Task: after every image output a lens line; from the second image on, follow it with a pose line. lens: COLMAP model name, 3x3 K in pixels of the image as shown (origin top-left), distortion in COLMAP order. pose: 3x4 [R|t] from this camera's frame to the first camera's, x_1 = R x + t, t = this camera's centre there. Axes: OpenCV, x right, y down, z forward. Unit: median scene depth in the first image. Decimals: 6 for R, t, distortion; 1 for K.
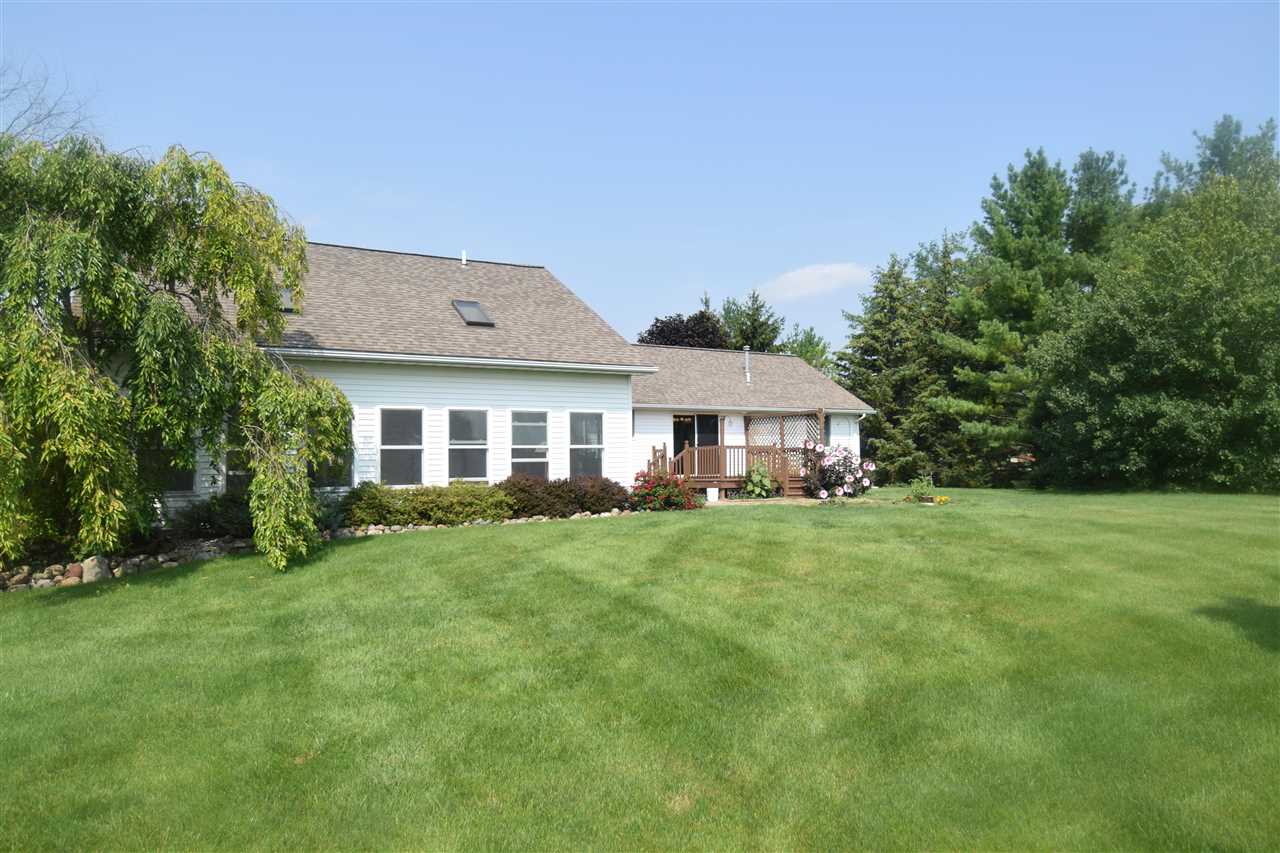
lens RADIAL K [[794.4, 0, 653.7], [0, 794.4, 428.3], [0, 0, 1]] dist [-0.104778, 0.082076]
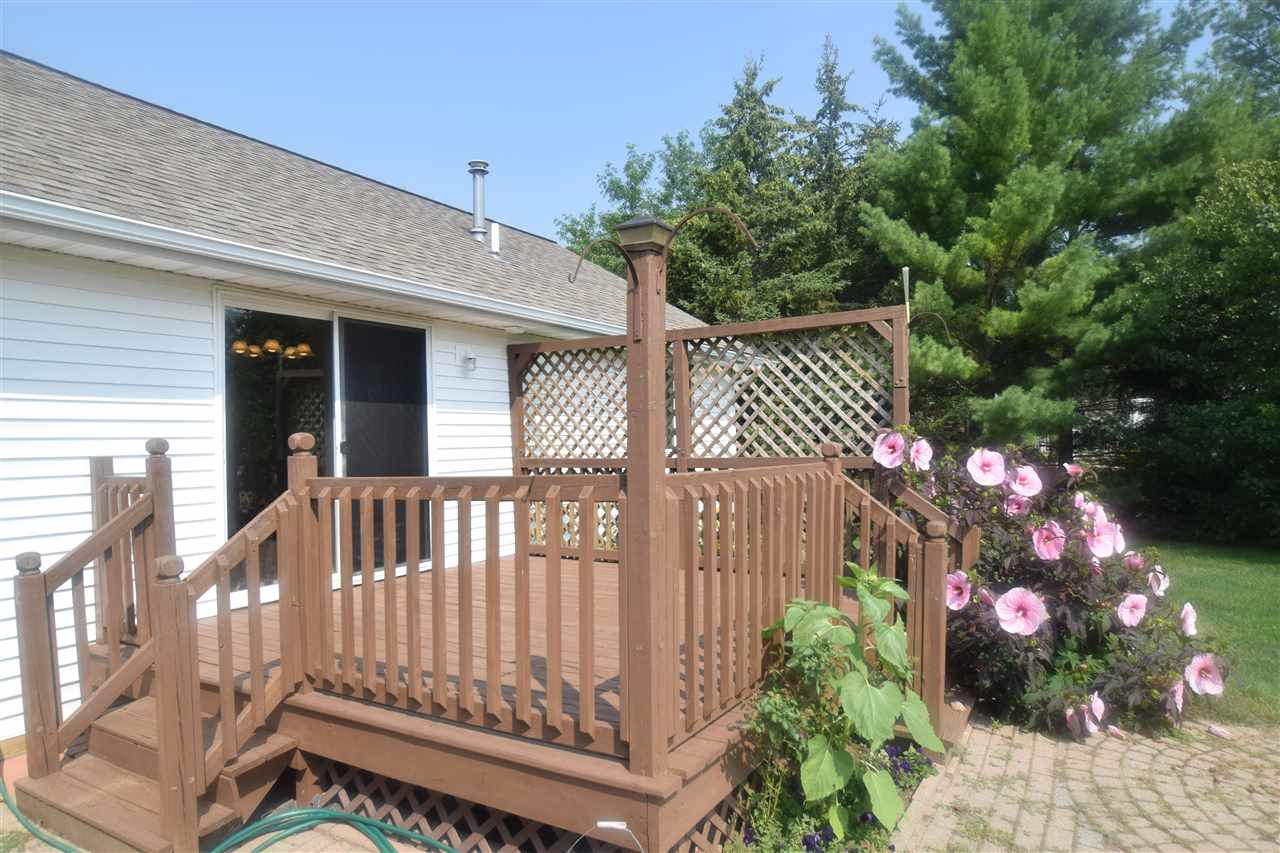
lens RADIAL K [[756.2, 0, 656.1], [0, 756.2, 444.2], [0, 0, 1]] dist [-0.074422, 0.053957]
pose [[0.875303, -0.005992, 0.483538, 0.027105], [-0.013238, 0.999252, 0.036345, 0.010037], [-0.483394, -0.038214, 0.874568, 0.716137]]
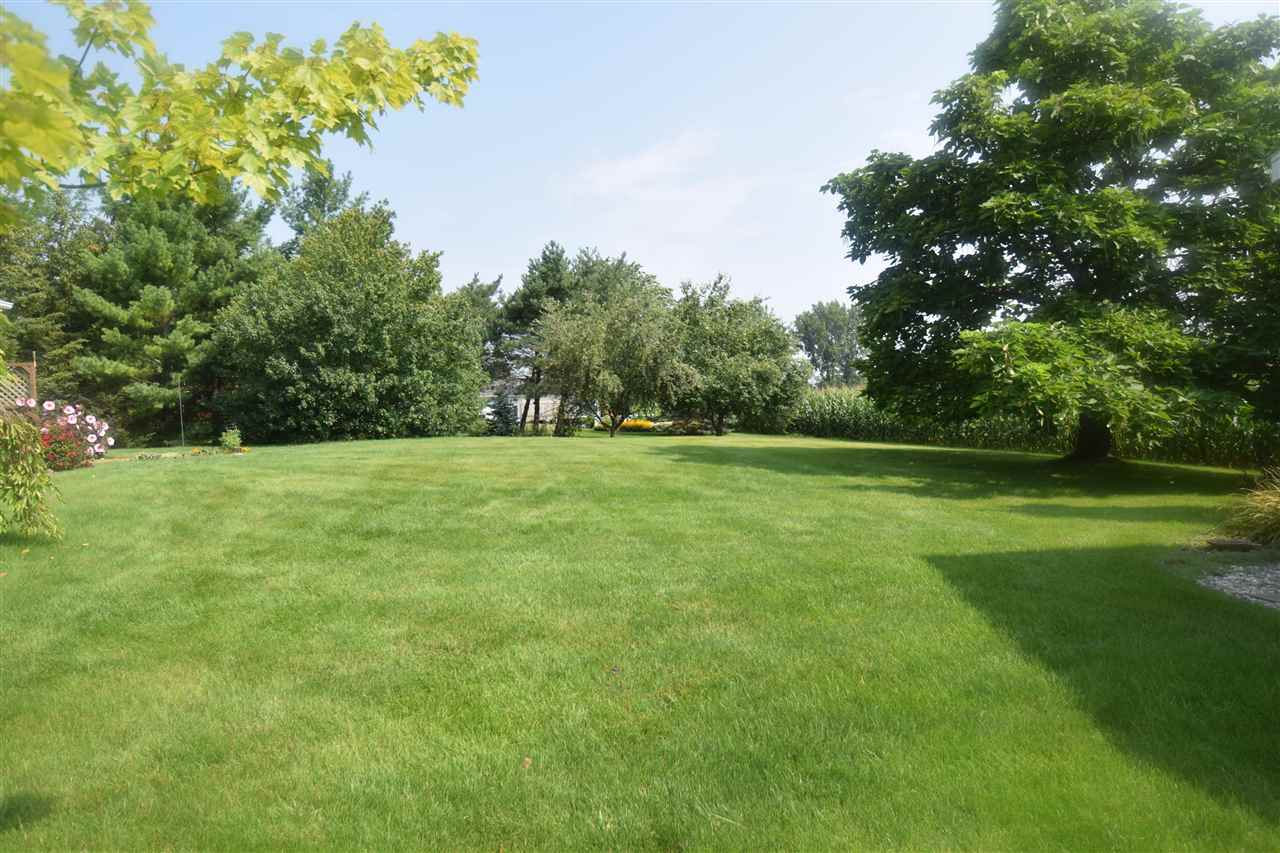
lens RADIAL K [[794.4, 0, 653.7], [0, 794.4, 428.3], [0, 0, 1]] dist [-0.104778, 0.082076]
pose [[0.283992, -0.016330, 0.958688, -0.362722], [-0.016917, 0.999614, 0.022039, 0.016274], [-0.958677, -0.022477, 0.283606, 0.069155]]
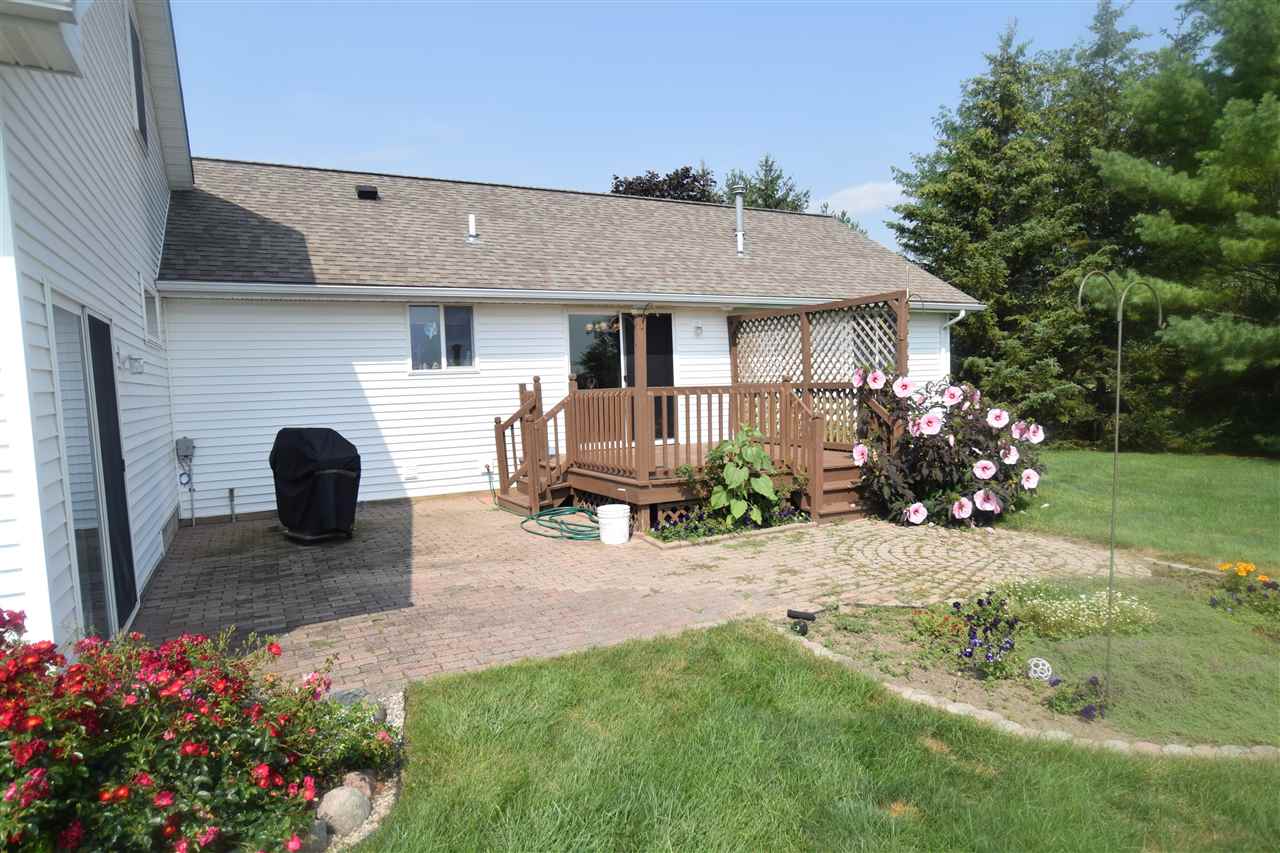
lens RADIAL K [[756.2, 0, 656.1], [0, 756.2, 444.2], [0, 0, 1]] dist [-0.074422, 0.053957]
pose [[0.999253, -0.015731, -0.035300, 0.083167], [0.020144, 0.991522, 0.128366, 0.002183], [0.032981, -0.128981, 0.991098, 0.516081]]
